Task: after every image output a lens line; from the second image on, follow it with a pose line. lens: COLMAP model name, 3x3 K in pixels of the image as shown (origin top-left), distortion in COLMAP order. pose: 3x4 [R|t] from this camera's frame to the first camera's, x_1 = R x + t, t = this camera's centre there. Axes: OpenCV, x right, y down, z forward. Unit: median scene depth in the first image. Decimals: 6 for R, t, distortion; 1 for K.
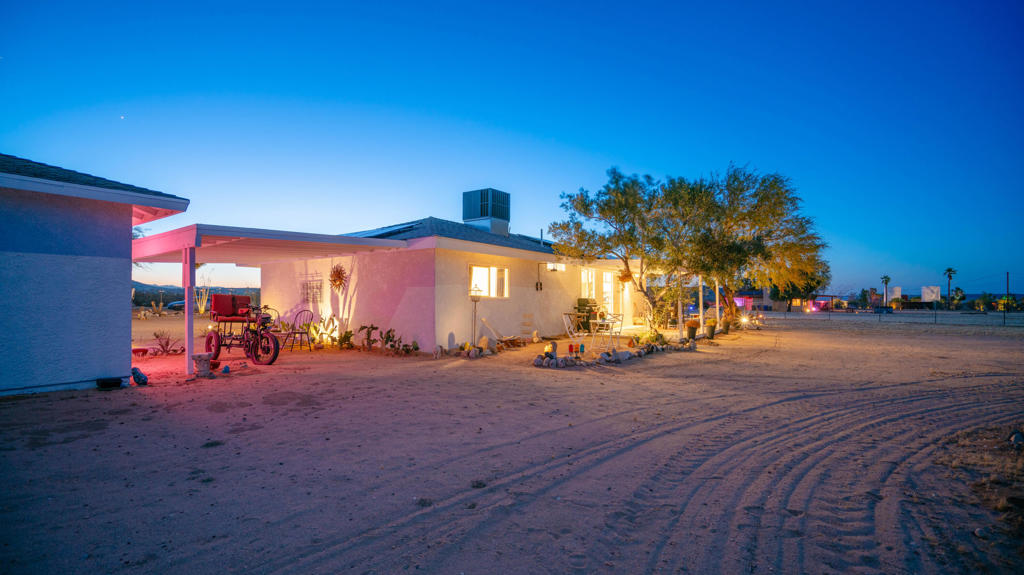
lens RADIAL K [[485.2, 0, 507.5], [0, 485.2, 283.5], [0, 0, 1]] dist [-0.048702, 0.000565]
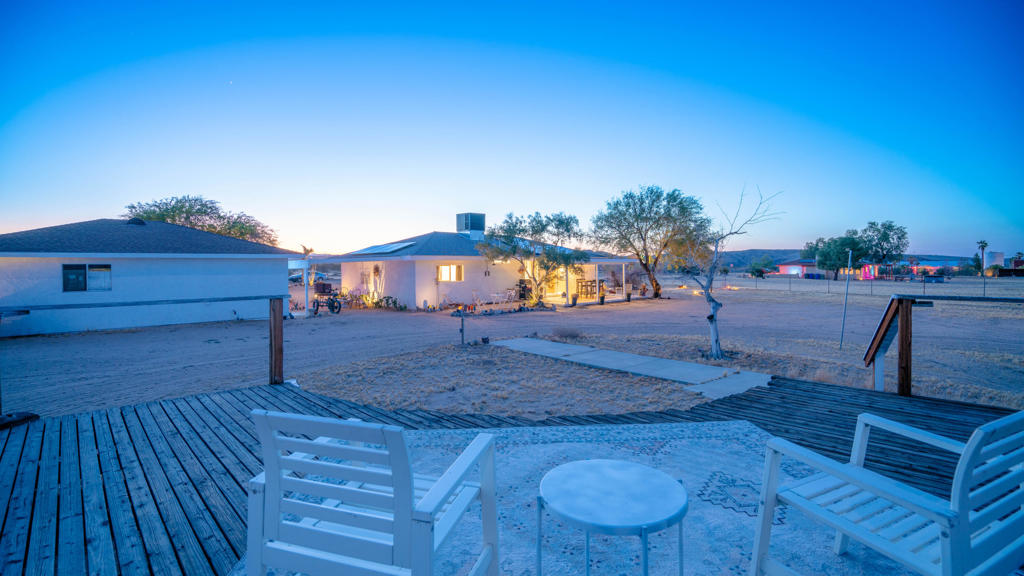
lens RADIAL K [[485.2, 0, 511.8], [0, 485.2, 288.6], [0, 0, 1]] dist [-0.048702, 0.000565]
pose [[0.983542, 0.002200, -0.180665, 0.544958], [0.012900, 0.996519, 0.082359, -0.097688], [0.180217, -0.083334, 0.980090, -0.820503]]
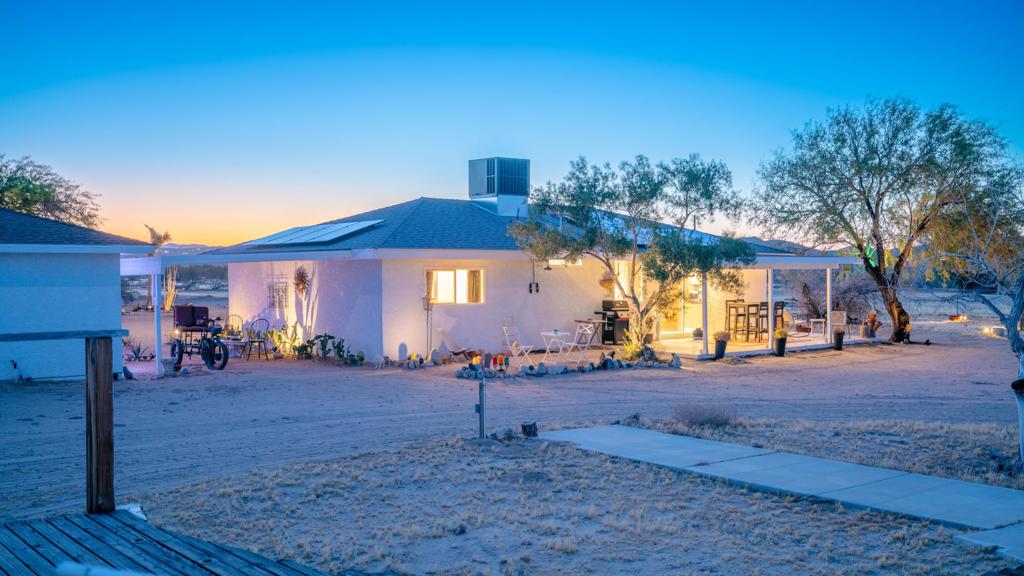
lens RADIAL K [[1052.3, 0, 509.8], [0, 1052.3, 287.1], [0, 0, 1]] dist [-0.068294, 0.000000]
pose [[0.967880, 0.000868, -0.251411, 0.550786], [0.012387, 0.998615, 0.051137, -0.101559], [0.251107, -0.052609, 0.966529, -0.851816]]
